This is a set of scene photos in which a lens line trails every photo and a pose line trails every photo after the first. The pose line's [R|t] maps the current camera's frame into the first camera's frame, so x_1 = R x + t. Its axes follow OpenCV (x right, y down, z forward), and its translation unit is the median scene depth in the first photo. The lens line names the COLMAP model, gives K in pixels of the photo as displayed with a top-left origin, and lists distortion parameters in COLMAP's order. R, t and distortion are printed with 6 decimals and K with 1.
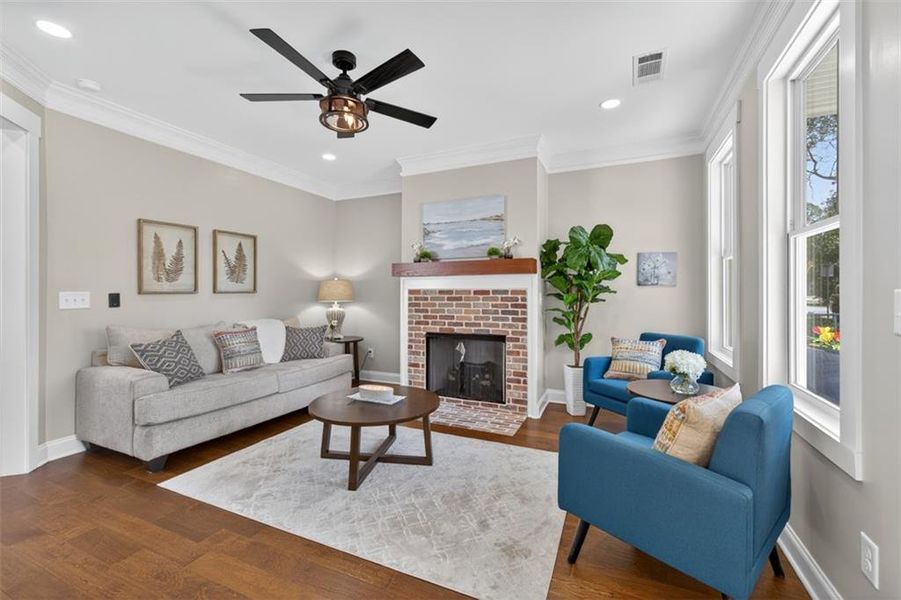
lens RADIAL K [[383.6, 0, 456.9], [0, 383.6, 292.7], [0, 0, 1]] dist [0.008273, -0.000264]
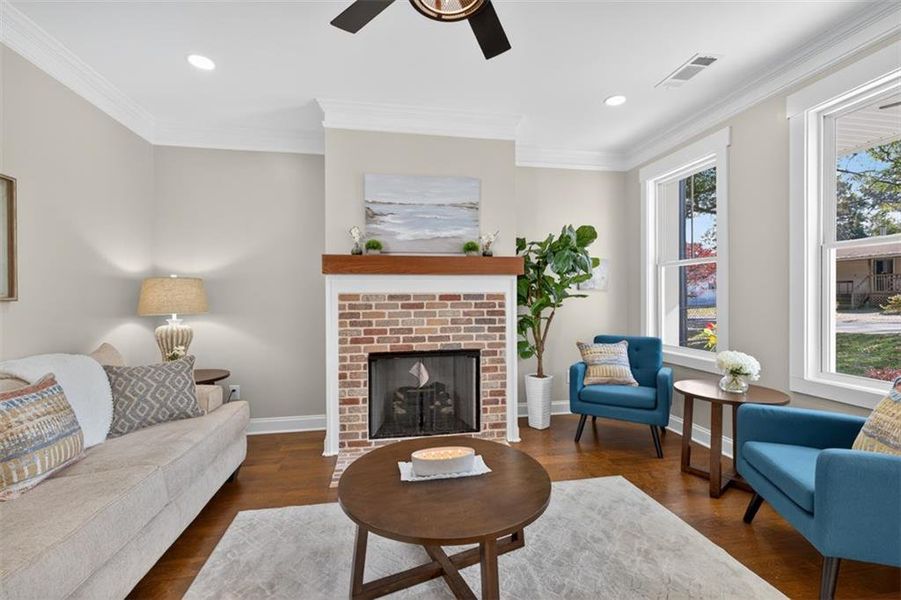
lens RADIAL K [[383.6, 0, 446.2], [0, 383.6, 300.5], [0, 0, 1]] dist [0.008273, -0.000264]
pose [[0.824516, -0.009021, 0.565767, -0.383211], [0.005632, 0.999954, 0.007736, -0.000158], [-0.565811, -0.003192, 0.824529, 0.341686]]
